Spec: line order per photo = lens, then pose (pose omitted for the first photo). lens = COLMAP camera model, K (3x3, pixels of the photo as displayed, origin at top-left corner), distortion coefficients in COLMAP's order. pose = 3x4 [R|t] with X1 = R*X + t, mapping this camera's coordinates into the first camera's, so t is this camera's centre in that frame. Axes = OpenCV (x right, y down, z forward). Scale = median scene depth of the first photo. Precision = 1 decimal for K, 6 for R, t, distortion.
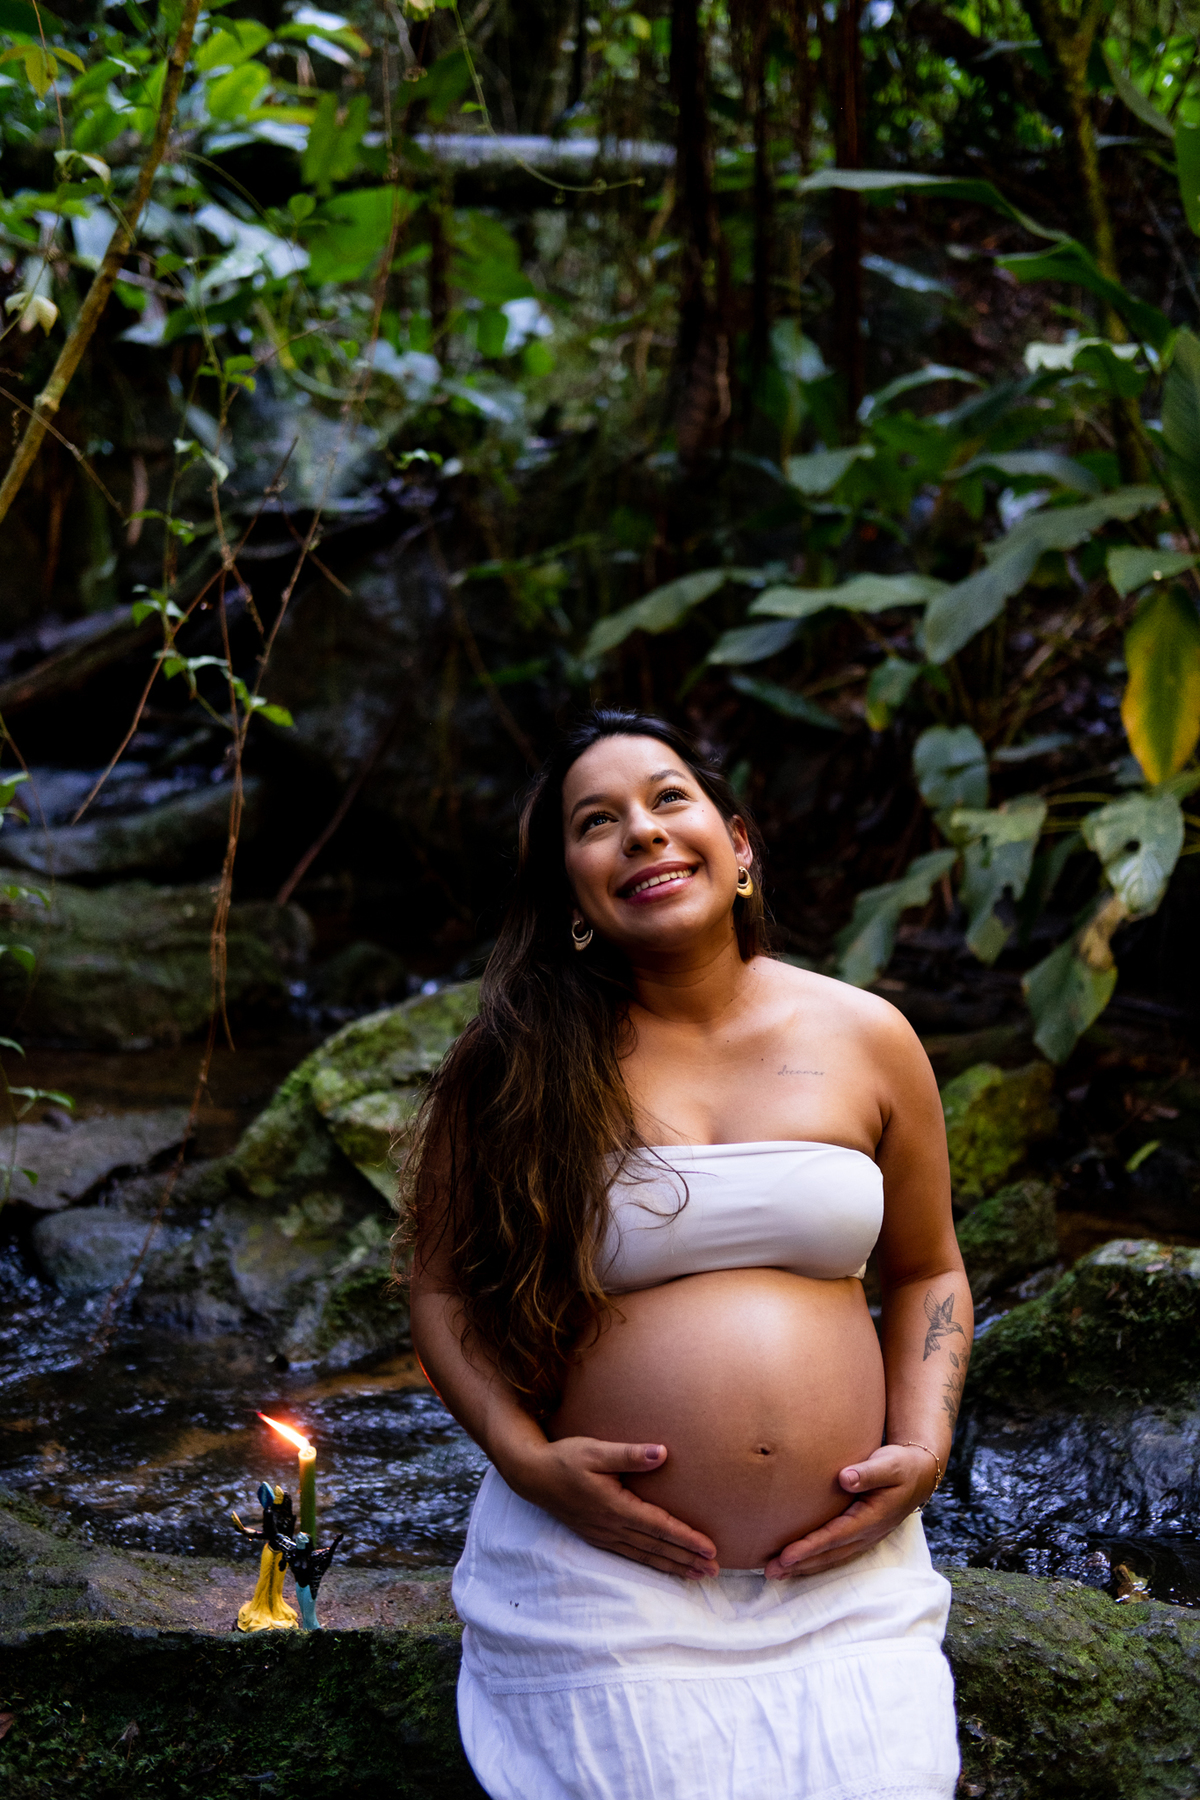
lens RADIAL K [[2646.0, 0, 600.0], [0, 2646.0, 900.0], [0, 0, 1]] dist [-0.011947, 0.148931]
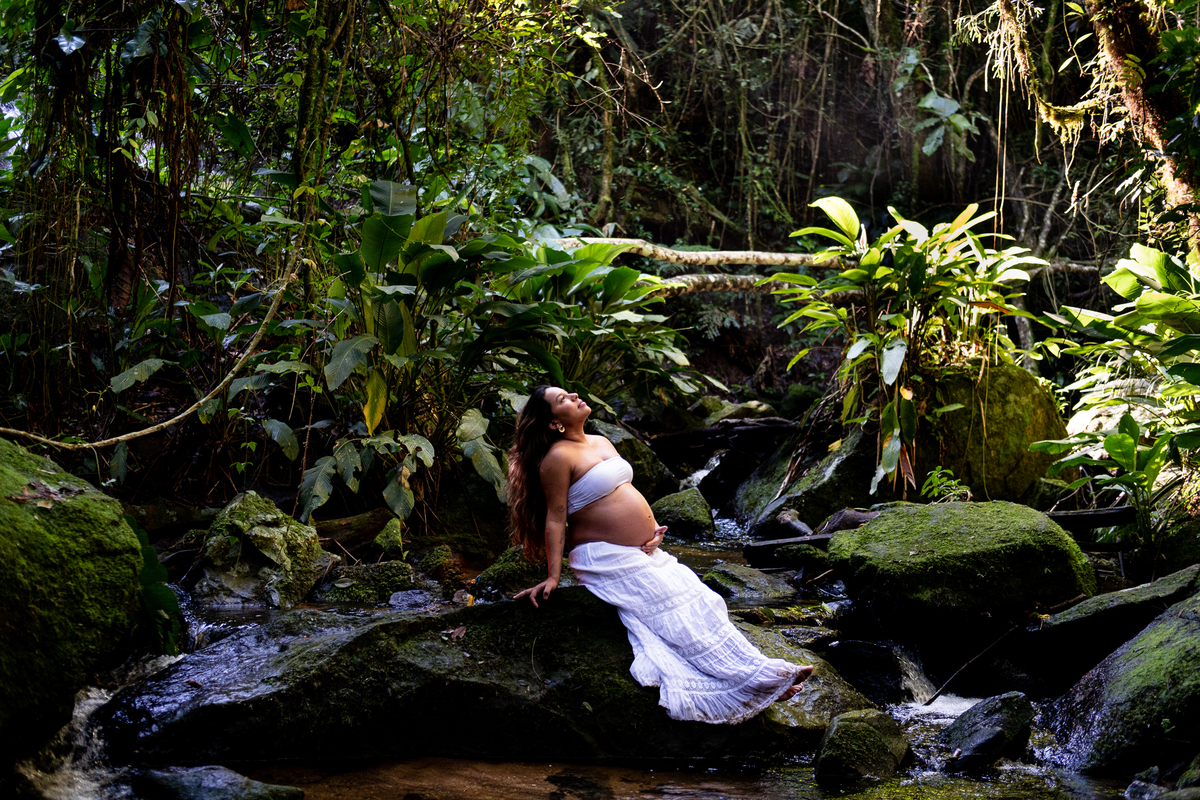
lens RADIAL K [[1723.9, 0, 615.1], [0, 1723.9, 395.1], [0, 0, 1]] dist [-0.043198, 0.067675]
pose [[0.686710, 0.029638, 0.726327, -1.144430], [0.062784, 0.993017, -0.099880, 0.137592], [-0.724215, 0.114190, 0.680054, -0.563947]]
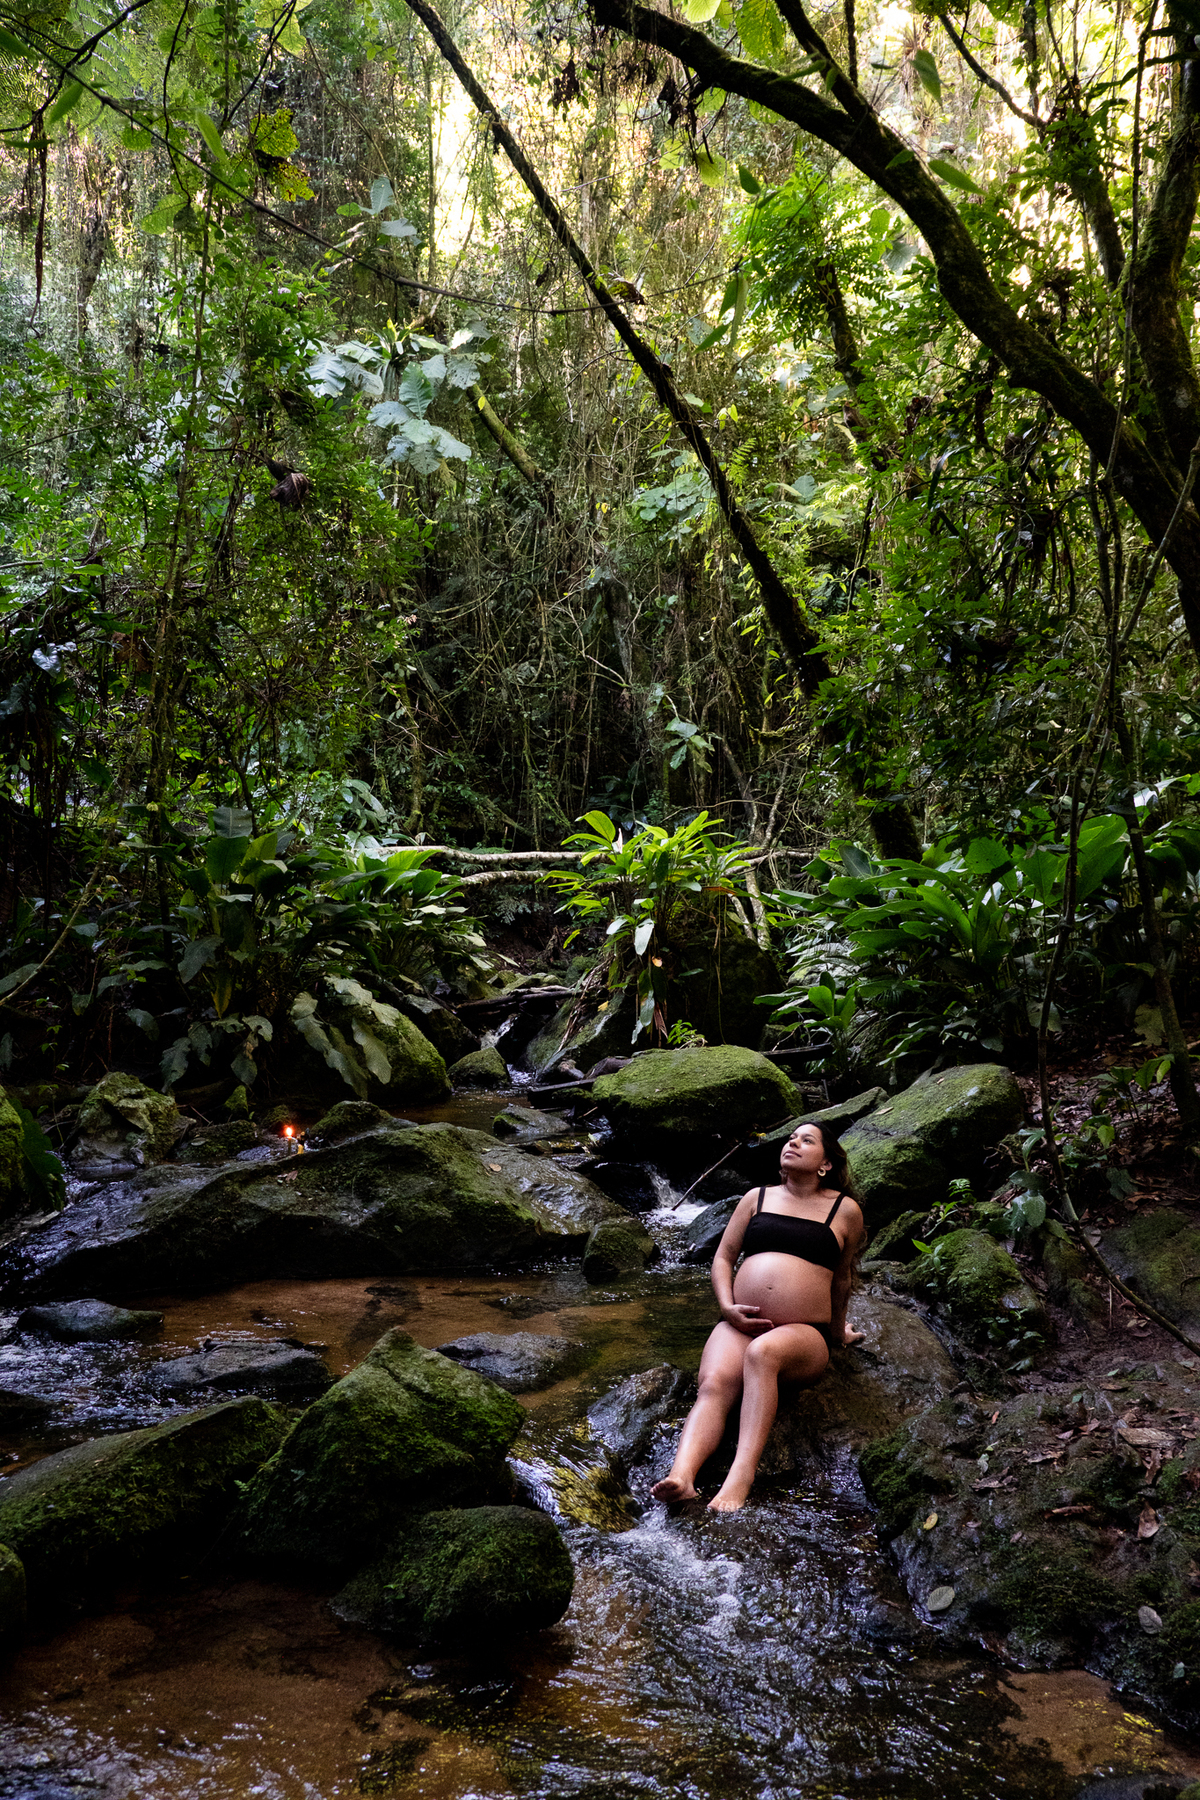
lens RADIAL K [[1426.5, 0, 600.0], [0, 1426.5, 900.0], [0, 0, 1]] dist [0.000985, -0.005904]
pose [[0.602704, 0.036125, 0.797147, -1.179398], [0.120111, 0.983486, -0.135383, 0.140035], [-0.788873, 0.177342, 0.588412, -0.642631]]
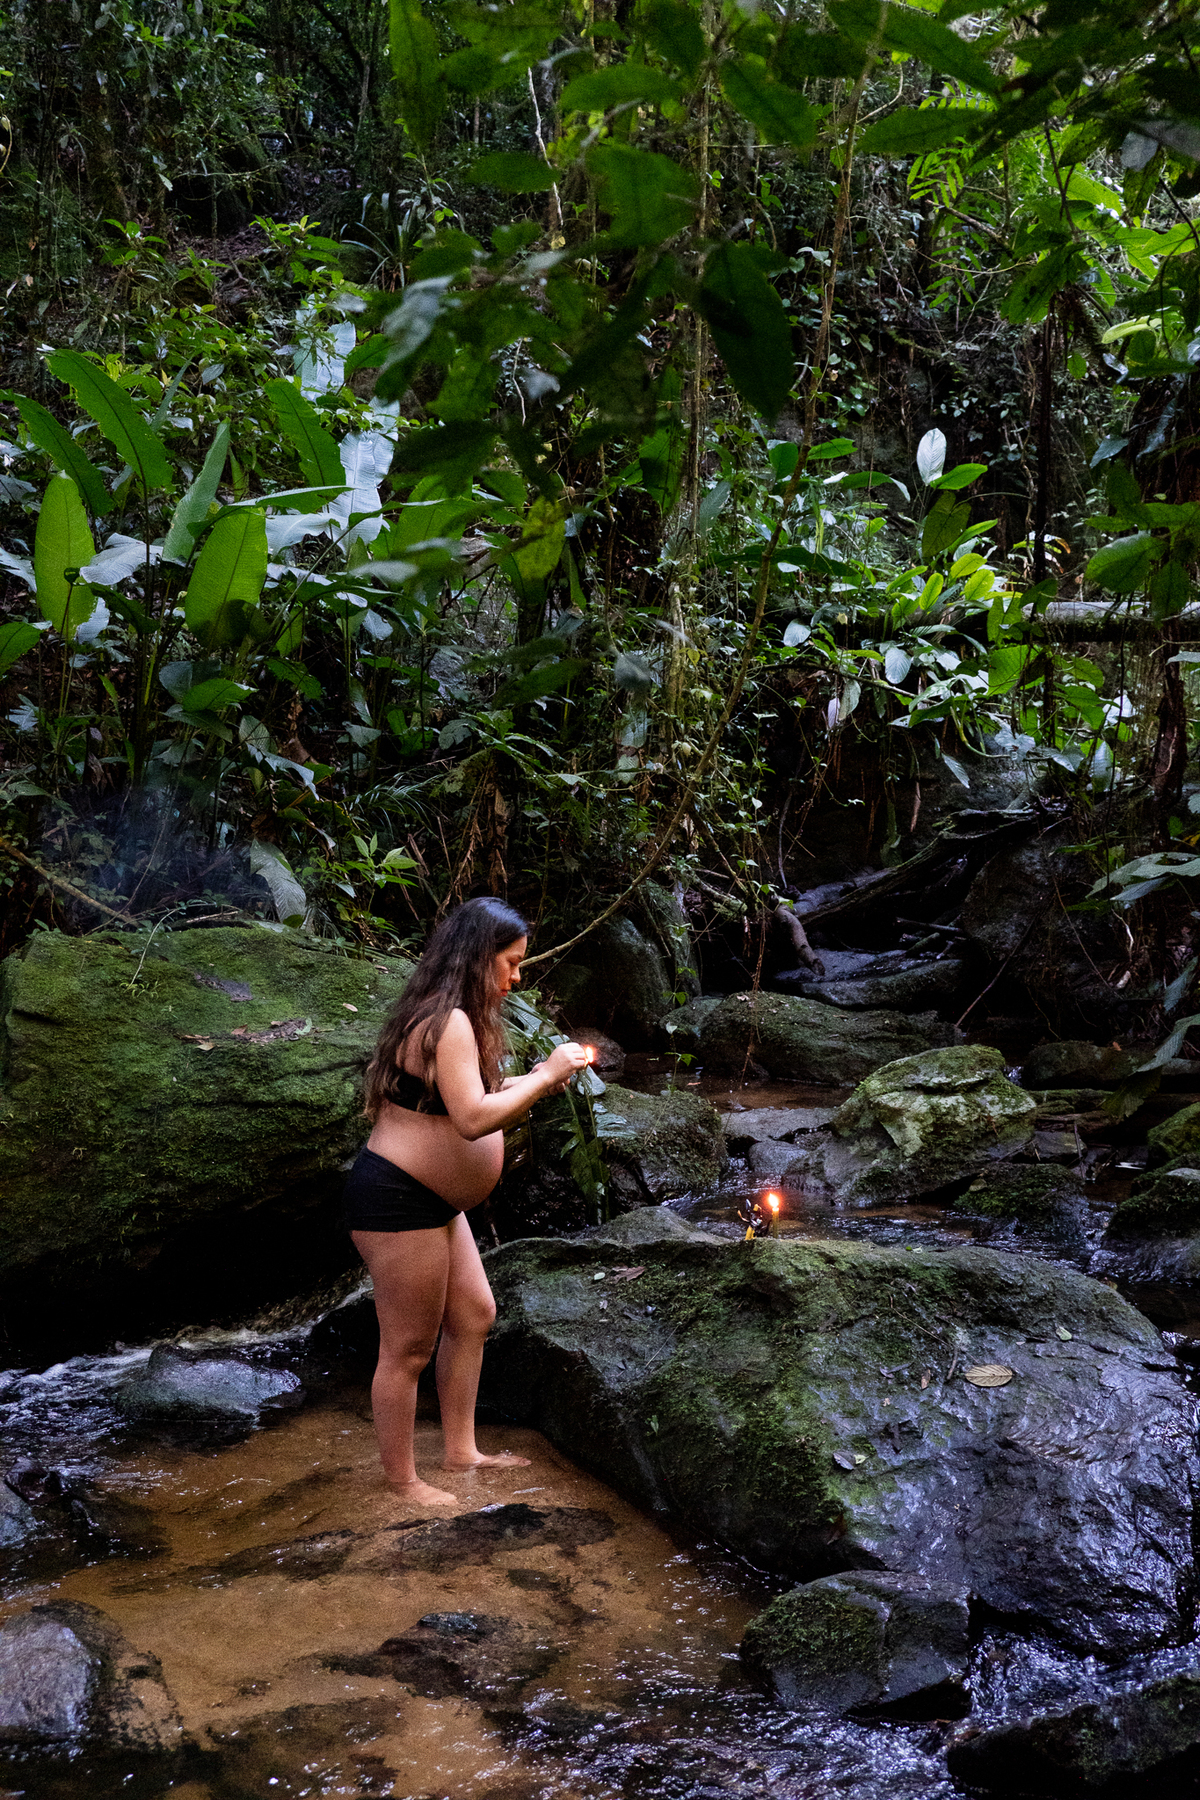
lens RADIAL K [[1656.5, 0, 600.0], [0, 1656.5, 900.0], [0, 0, 1]] dist [-0.046275, -0.001003]
pose [[0.917766, 0.026942, -0.396207, 0.219371], [-0.061168, 0.995380, -0.074003, 0.030320], [0.392383, 0.092152, 0.915174, -0.341722]]
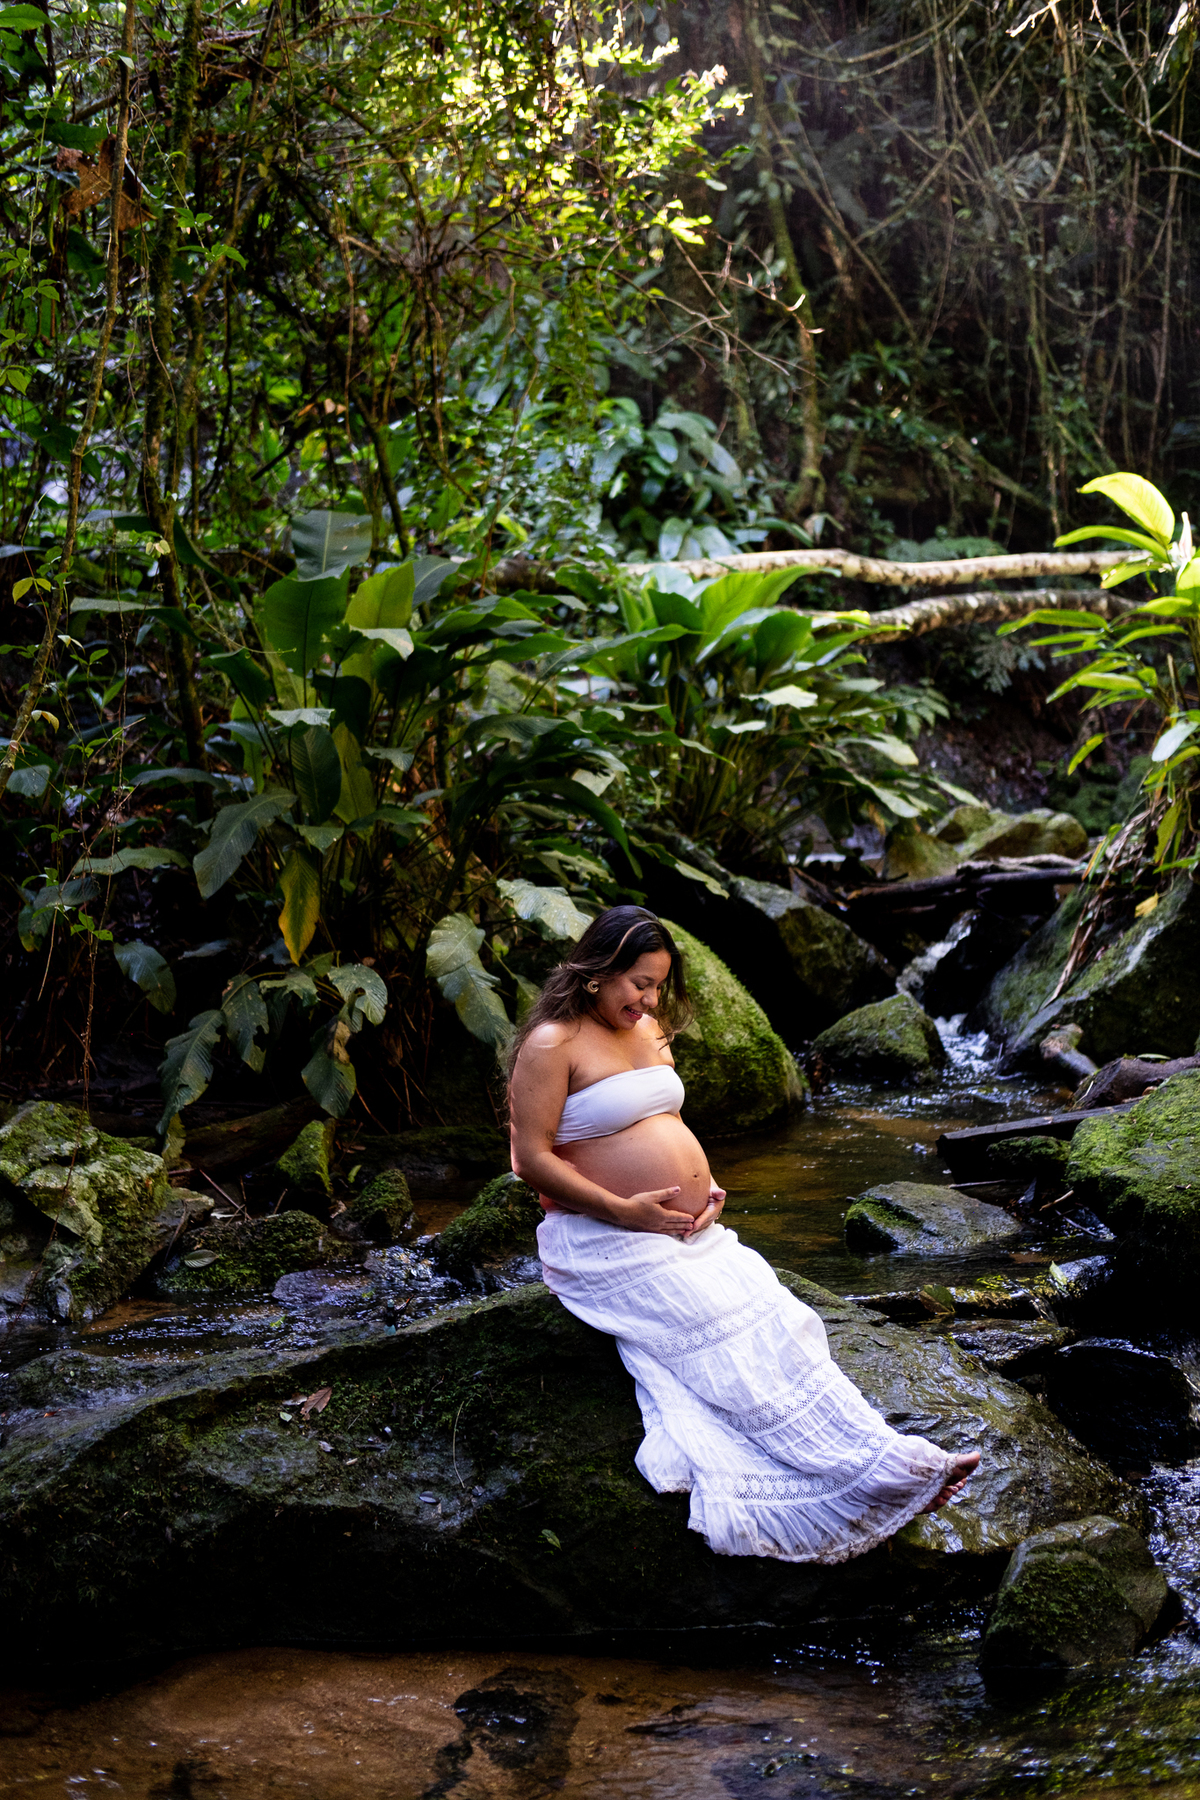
lens RADIAL K [[2614.6, 0, 646.9], [0, 2614.6, 882.6], [0, 0, 1]] dist [-0.020582, 0.001061]
pose [[0.764748, -0.048756, 0.642482, -0.800219], [0.111365, 0.992128, -0.057268, 0.029782], [-0.634632, 0.115346, 0.764158, -0.487463]]
